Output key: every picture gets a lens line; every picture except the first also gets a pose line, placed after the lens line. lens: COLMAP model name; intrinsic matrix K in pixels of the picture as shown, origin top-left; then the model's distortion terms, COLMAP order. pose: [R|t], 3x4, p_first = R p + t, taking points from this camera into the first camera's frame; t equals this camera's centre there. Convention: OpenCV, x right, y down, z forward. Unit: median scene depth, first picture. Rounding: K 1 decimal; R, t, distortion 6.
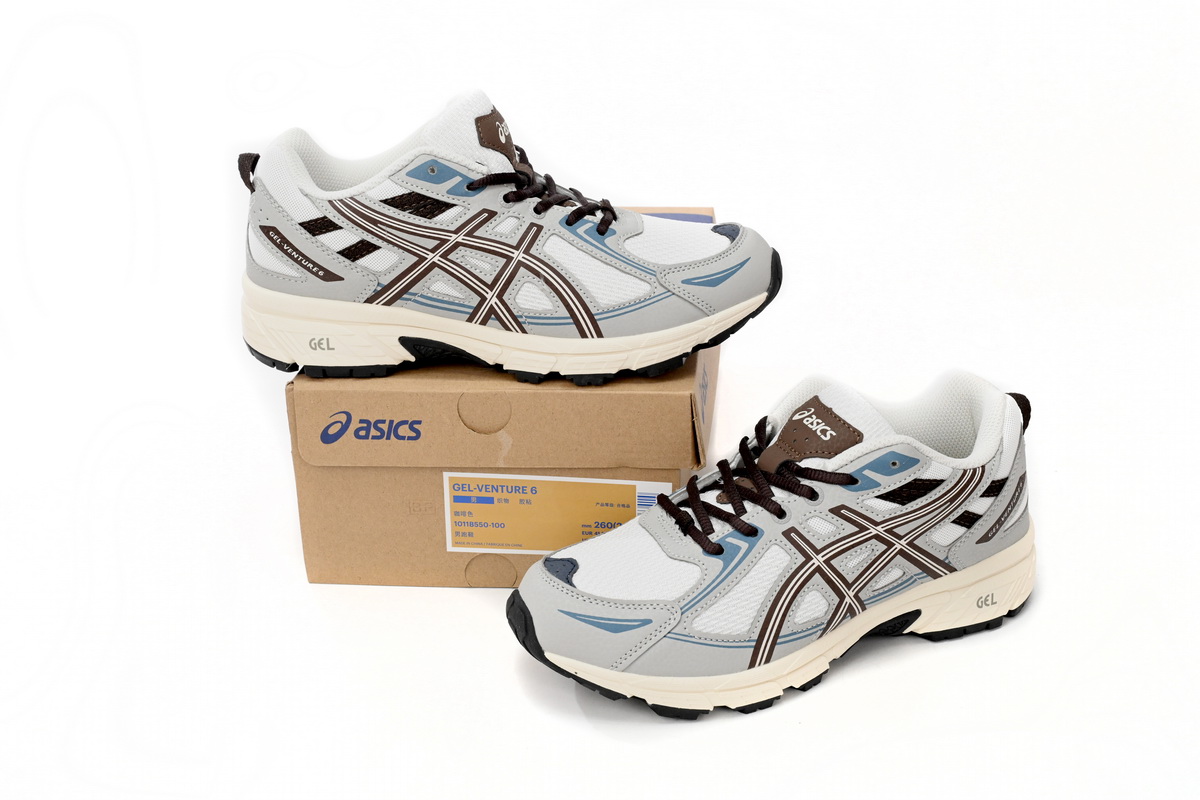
lens RADIAL K [[1503.8, 0, 596.6], [0, 1503.8, 391.0], [0, 0, 1]] dist [0.033110, 0.000000]
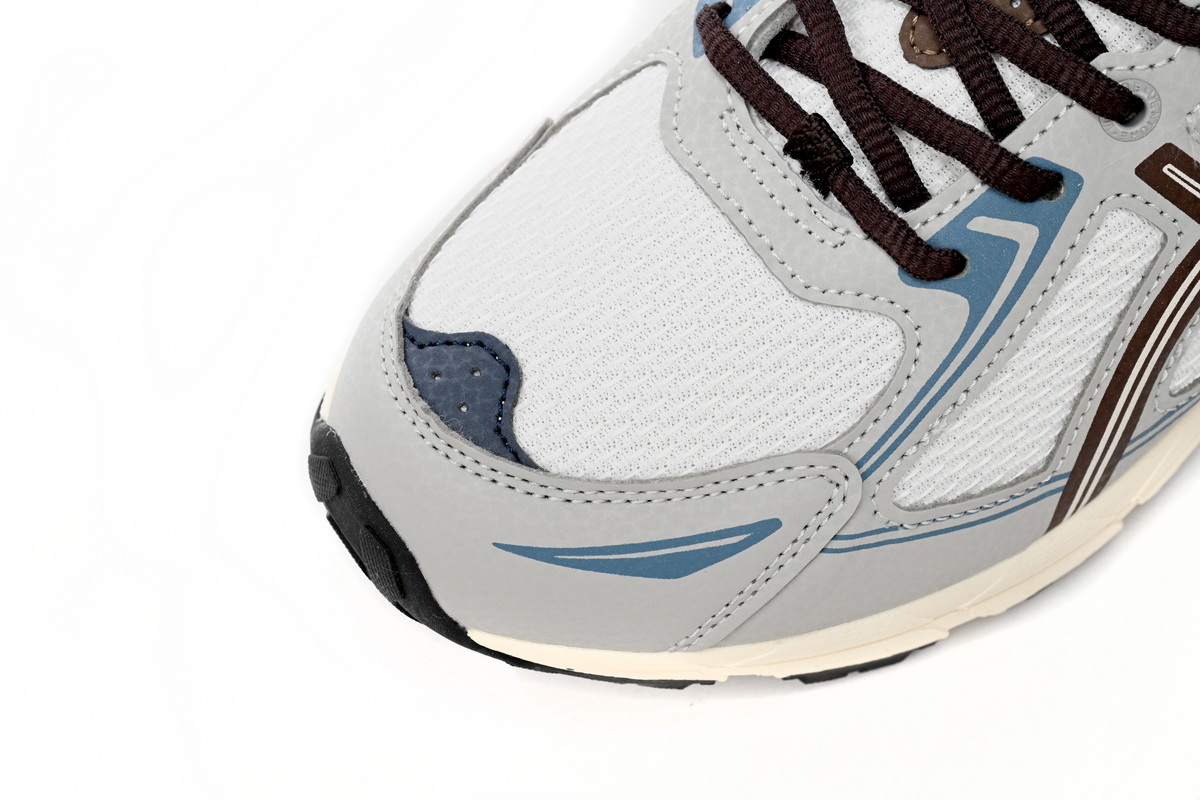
lens RADIAL K [[2592.4, 0, 600.7], [0, 2592.4, 398.0], [0, 0, 1]] dist [-0.006200, 0.000000]
pose [[0.976623, -0.200919, 0.076415, -0.038641], [0.110468, 0.774058, 0.623402, -0.221309], [-0.184403, -0.600388, 0.778158, 0.561843]]
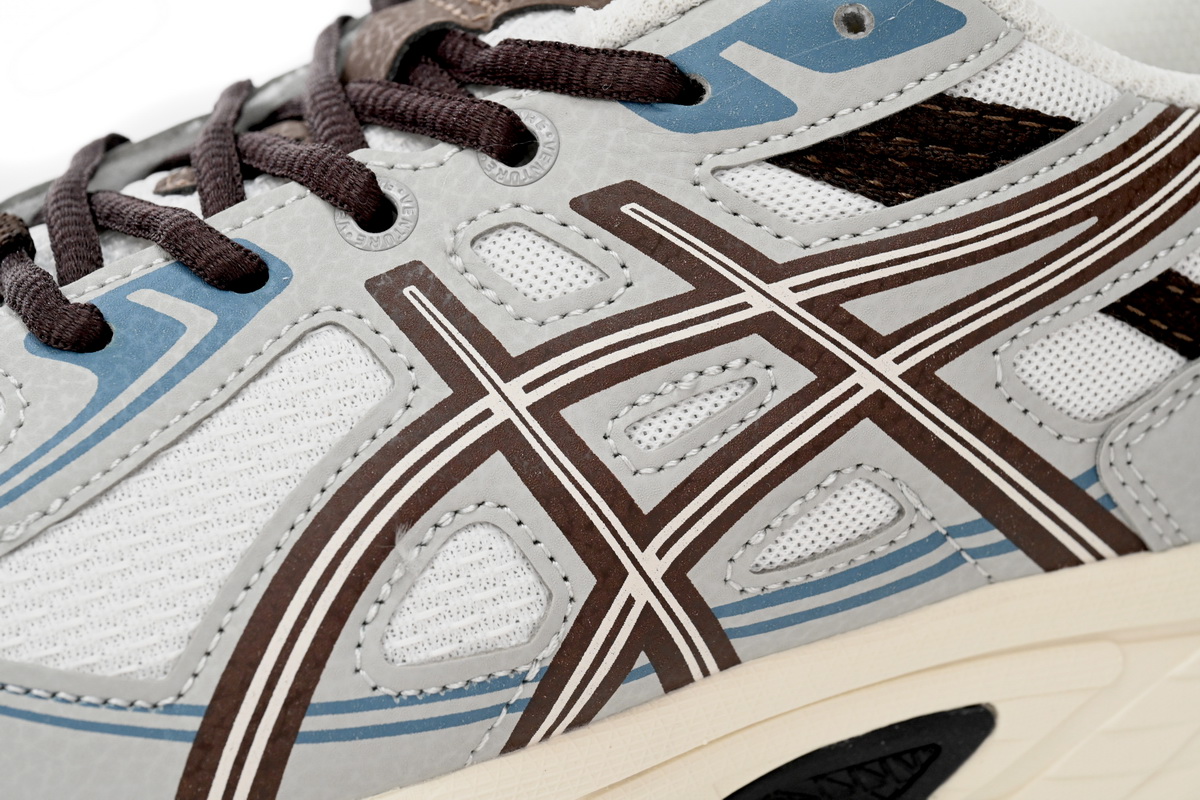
lens RADIAL K [[3615.4, 0, 600.4], [0, 3615.4, 396.6], [0, 0, 1]] dist [-0.096248, 0.000000]
pose [[0.996189, 0.047969, -0.072843, 0.201188], [-0.057519, 0.989140, -0.135253, 0.186006], [0.065564, 0.138928, 0.988130, 0.437948]]
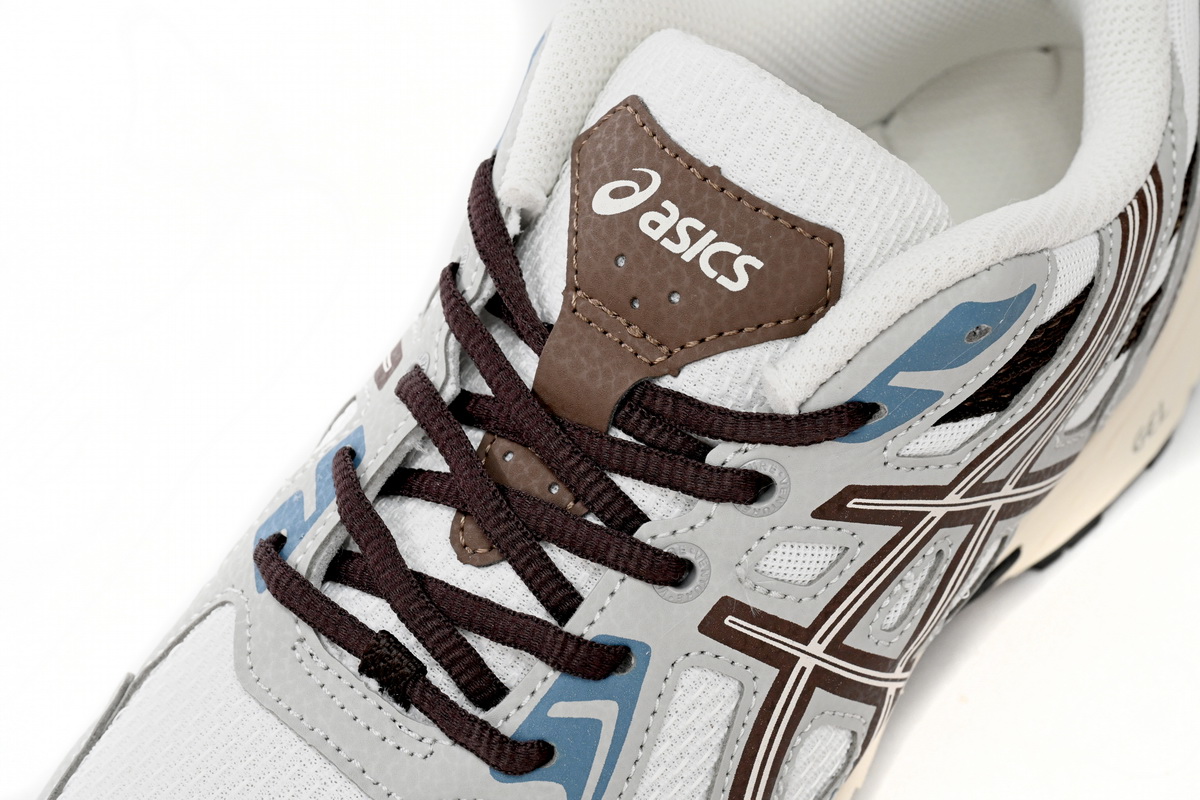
lens RADIAL K [[2592.4, 0, 597.5], [0, 2592.4, 398.1], [0, 0, 1]] dist [-0.006200, 0.000000]
pose [[0.907269, -0.356940, 0.222387, -0.003898], [0.198038, 0.829115, 0.522829, -0.243889], [-0.371003, -0.430305, 0.822918, 0.563411]]
